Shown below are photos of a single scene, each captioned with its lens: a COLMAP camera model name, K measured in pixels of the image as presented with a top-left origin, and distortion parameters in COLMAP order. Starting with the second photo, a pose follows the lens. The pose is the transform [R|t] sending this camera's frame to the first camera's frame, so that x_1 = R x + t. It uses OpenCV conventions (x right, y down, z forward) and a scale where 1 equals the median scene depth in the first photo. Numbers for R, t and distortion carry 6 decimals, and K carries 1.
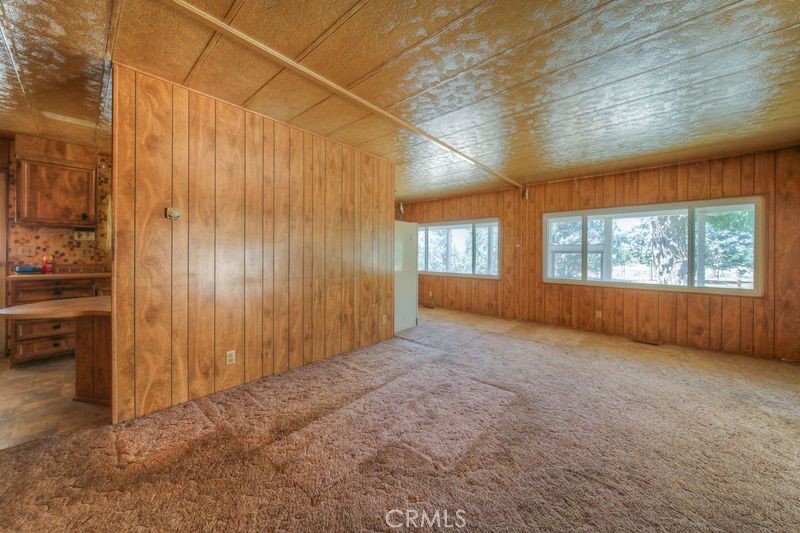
lens RADIAL K [[283.9, 0, 402.7], [0, 283.9, 254.1], [0, 0, 1]] dist [-0.002581, -0.000522]
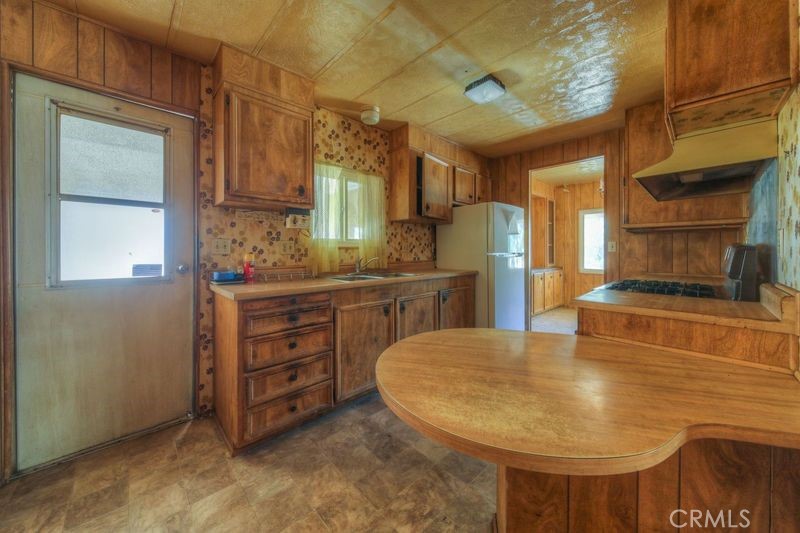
lens RADIAL K [[283.9, 0, 404.3], [0, 283.9, 250.5], [0, 0, 1]] dist [-0.002581, -0.000522]
pose [[0.996277, -0.006018, -0.085999, -0.786181], [0.005949, 0.999982, -0.001061, 0.000984], [0.086004, 0.000545, 0.996295, 0.368761]]
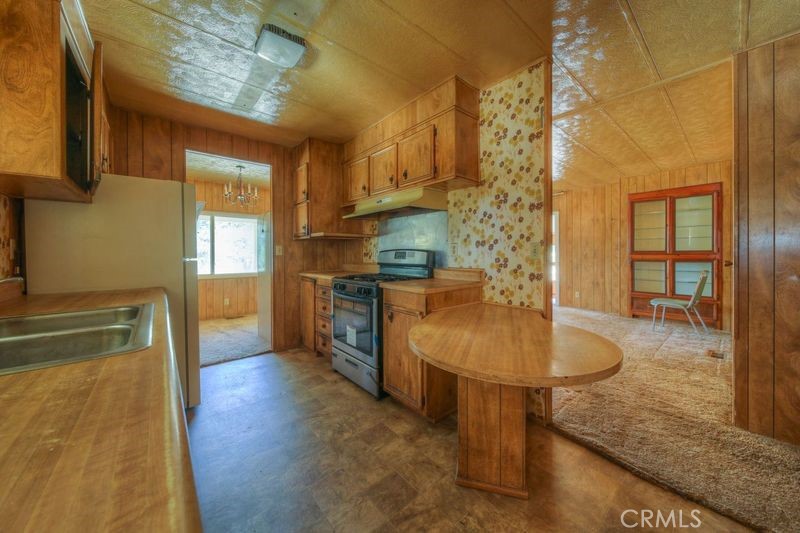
lens RADIAL K [[283.9, 0, 396.4], [0, 283.9, 255.9], [0, 0, 1]] dist [-0.002581, -0.000522]
pose [[0.157544, -0.021119, 0.987286, -1.109881], [0.003565, 0.999777, 0.020817, -0.007251], [-0.987506, 0.000240, 0.157584, 0.733678]]
